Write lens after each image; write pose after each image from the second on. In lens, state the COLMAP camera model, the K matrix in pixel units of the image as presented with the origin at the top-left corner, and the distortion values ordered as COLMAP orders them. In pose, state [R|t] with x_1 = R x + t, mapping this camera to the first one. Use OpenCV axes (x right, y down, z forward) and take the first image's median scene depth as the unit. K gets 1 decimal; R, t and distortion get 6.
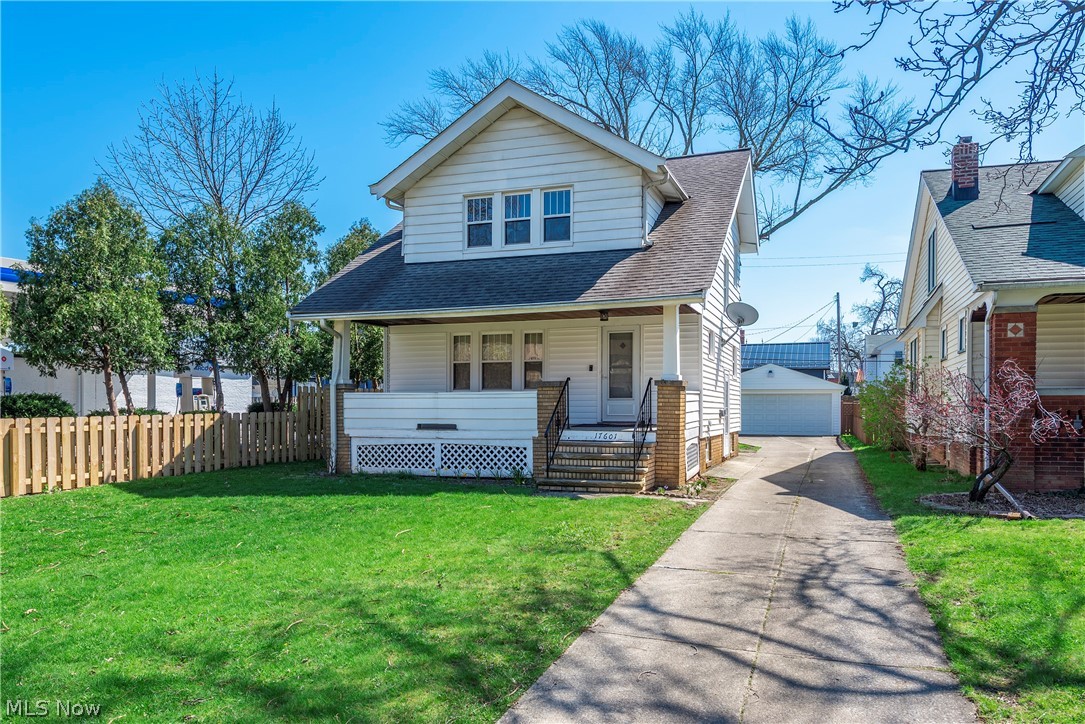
lens RADIAL K [[802.5, 0, 550.6], [0, 802.5, 405.7], [0, 0, 1]] dist [0.013649, 0.006699]
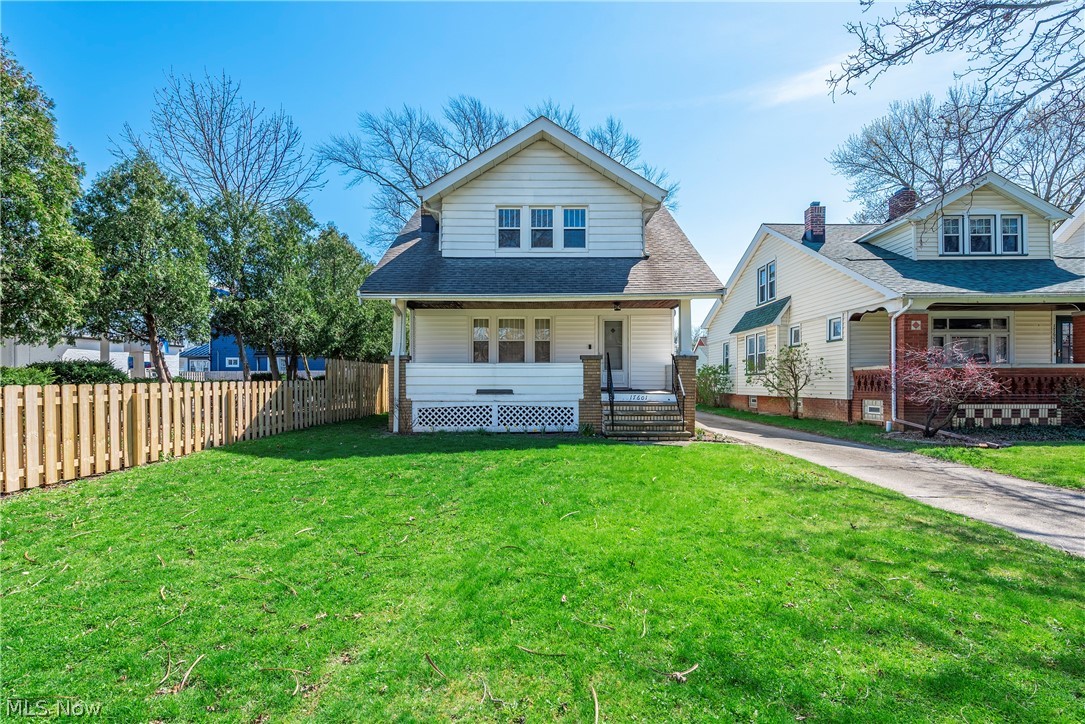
lens RADIAL K [[549.2, 0, 541.5], [0, 549.2, 381.7], [0, 0, 1]] dist [0.012429, -0.001717]
pose [[0.943734, 0.000892, 0.330706, -0.337901], [-0.000782, 1.000000, -0.000465, 0.011057], [-0.330706, 0.000180, 0.943734, 0.184565]]
